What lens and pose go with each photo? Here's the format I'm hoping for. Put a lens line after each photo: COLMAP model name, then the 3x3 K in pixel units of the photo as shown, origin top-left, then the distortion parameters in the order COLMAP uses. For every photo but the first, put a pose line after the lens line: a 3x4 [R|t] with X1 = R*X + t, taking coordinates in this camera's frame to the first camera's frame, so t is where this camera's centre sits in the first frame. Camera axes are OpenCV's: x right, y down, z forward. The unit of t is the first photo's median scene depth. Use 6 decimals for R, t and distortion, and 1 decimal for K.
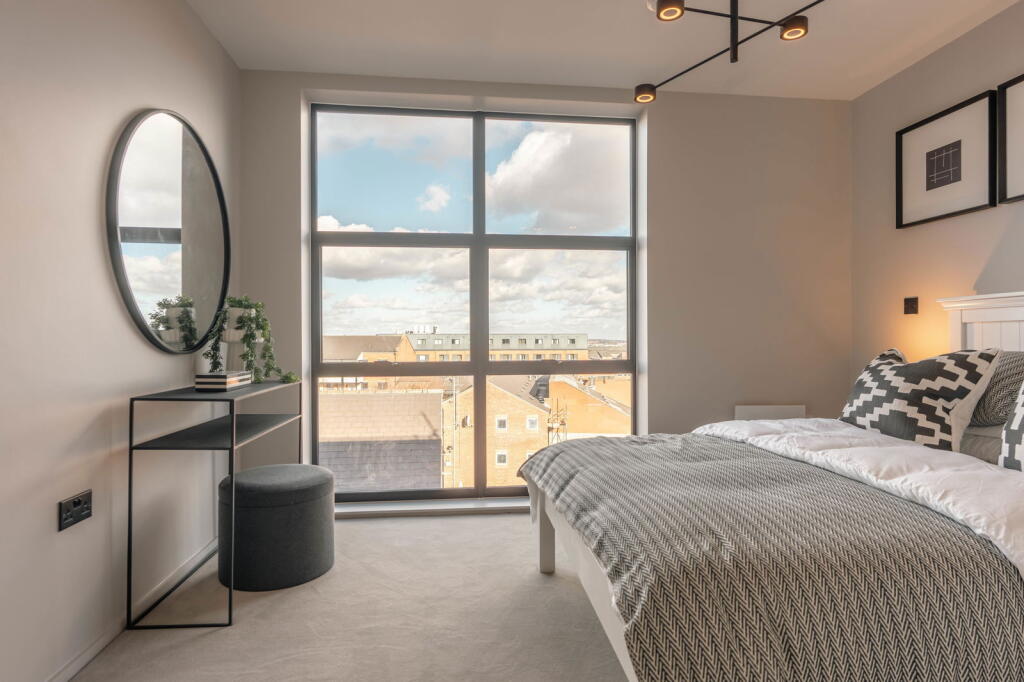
lens RADIAL K [[557.6, 0, 533.2], [0, 557.6, 337.6], [0, 0, 1]] dist [0.000413, -0.000598]
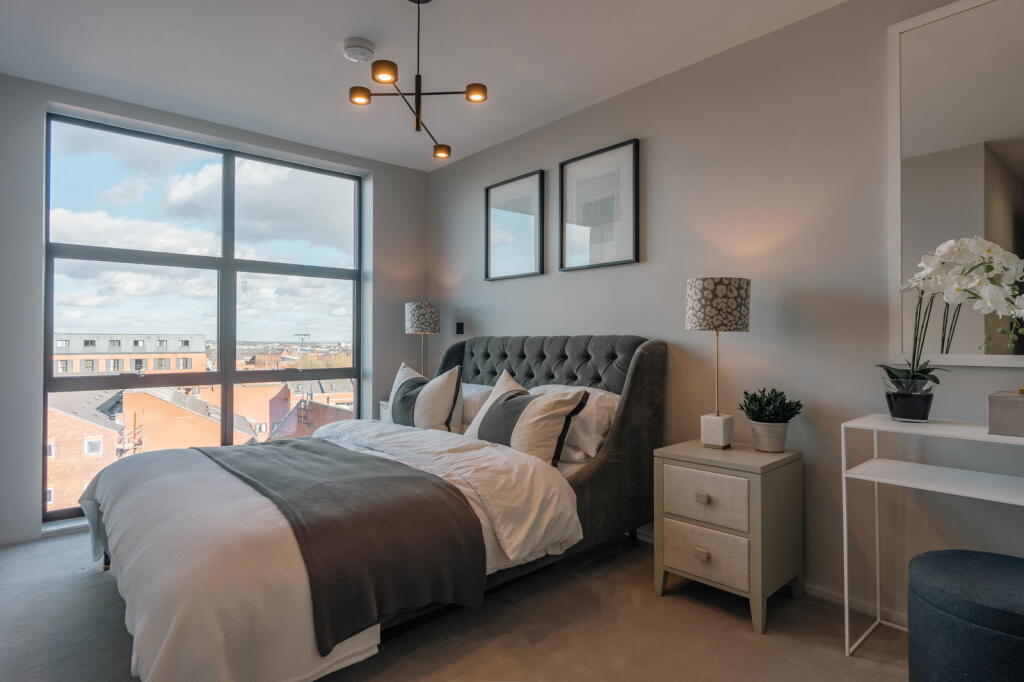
lens RADIAL K [[557.6, 0, 533.2], [0, 557.6, 337.6], [0, 0, 1]] dist [0.000413, -0.000598]
pose [[0.804805, 0.008190, 0.593483, -0.386980], [-0.006262, 0.999966, -0.005307, -0.034163], [-0.593506, 0.000554, 0.804829, -0.391957]]
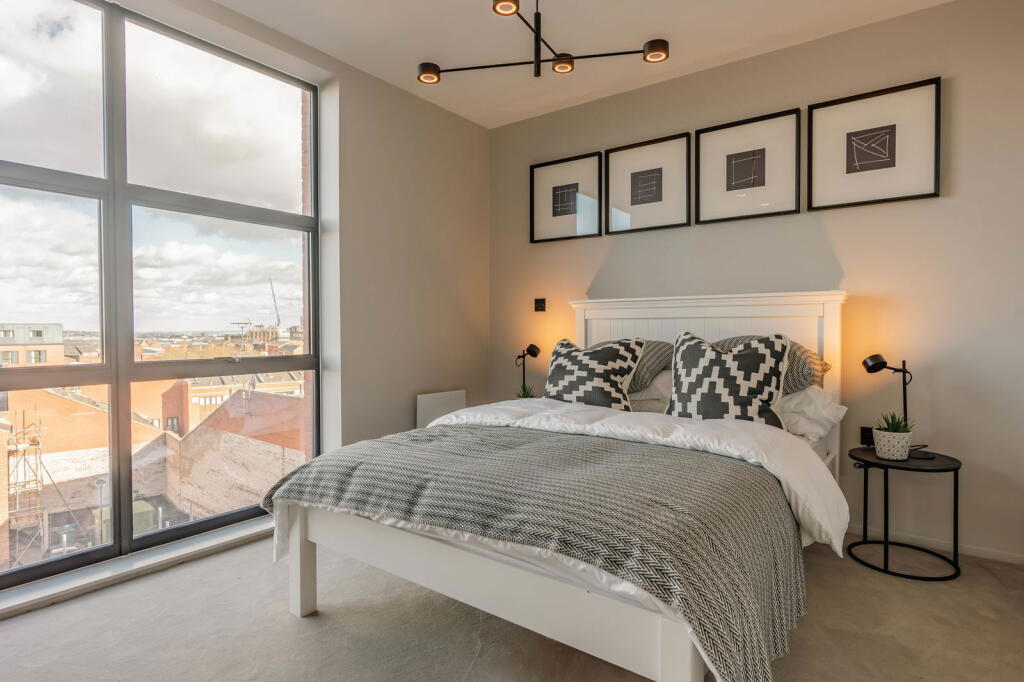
lens RADIAL K [[546.8, 0, 524.3], [0, 546.8, 337.4], [0, 0, 1]] dist [-0.000278, -0.000389]
pose [[0.692838, -0.008860, 0.721039, -0.345105], [-0.001923, 0.999898, 0.014134, -0.000756], [-0.721090, -0.011179, 0.692751, 0.221147]]
